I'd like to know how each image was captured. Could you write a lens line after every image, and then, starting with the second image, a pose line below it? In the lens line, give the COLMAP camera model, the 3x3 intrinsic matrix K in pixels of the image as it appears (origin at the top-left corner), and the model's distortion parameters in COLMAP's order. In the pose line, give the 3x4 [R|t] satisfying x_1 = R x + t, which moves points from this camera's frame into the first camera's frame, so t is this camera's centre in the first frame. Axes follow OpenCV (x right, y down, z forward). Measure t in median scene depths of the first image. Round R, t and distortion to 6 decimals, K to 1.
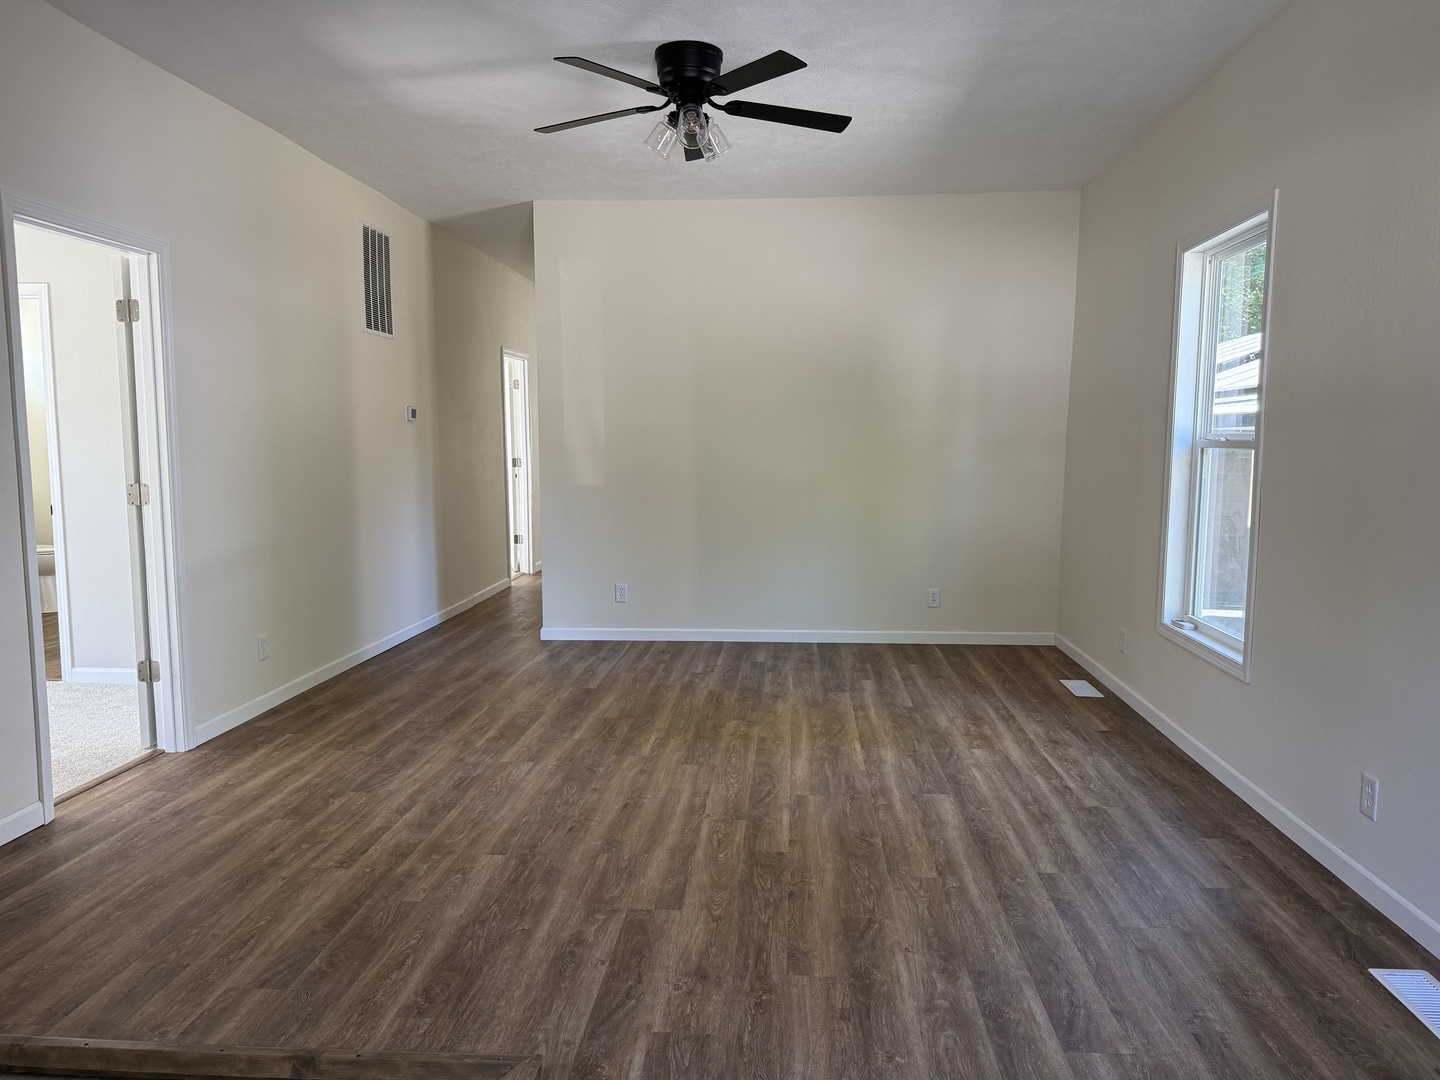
lens RADIAL K [[1004.7, 0, 720.0], [0, 1004.7, 540.0], [0, 0, 1]] dist [0.142530, -0.246434]
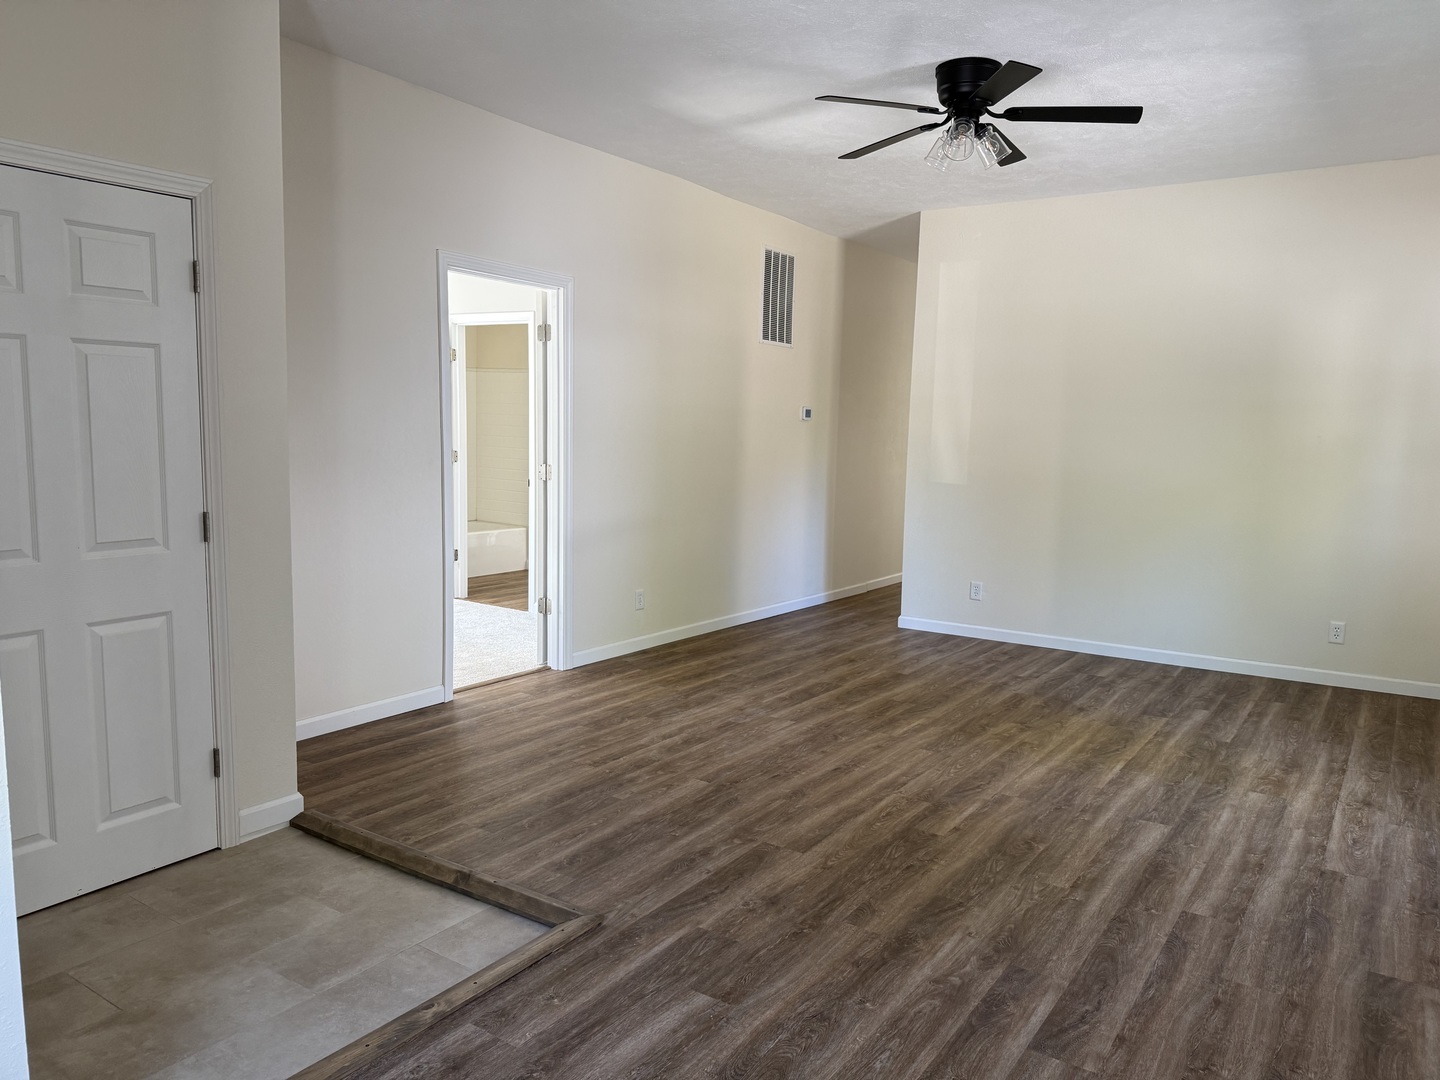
lens RADIAL K [[1004.7, 0, 720.0], [0, 1004.7, 540.0], [0, 0, 1]] dist [0.142530, -0.246434]
pose [[0.864311, 0.074477, -0.497413, 0.302914], [-0.074242, 0.997034, 0.020282, 0.000487], [0.497448, 0.019399, 0.867277, -0.021086]]
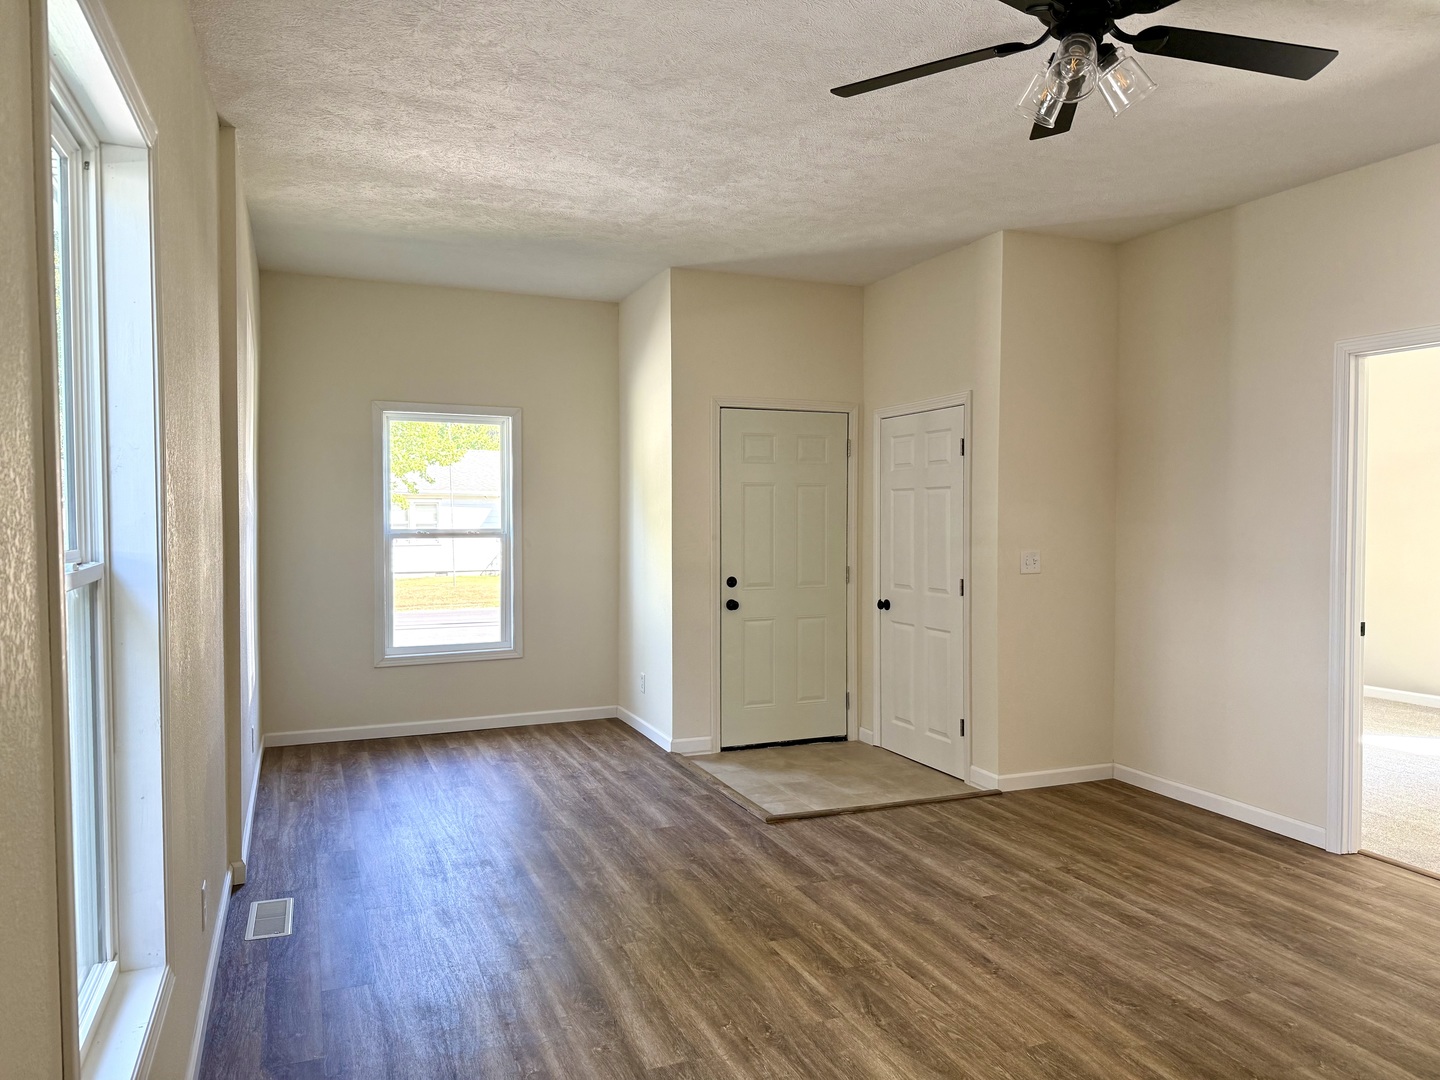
lens RADIAL K [[1004.7, 0, 720.0], [0, 1004.7, 540.0], [0, 0, 1]] dist [0.142530, -0.246434]
pose [[-0.893025, 0.011068, -0.449870, 0.467548], [-0.051045, 0.990754, 0.125702, -0.180792], [0.447102, 0.135219, -0.884203, 1.510497]]
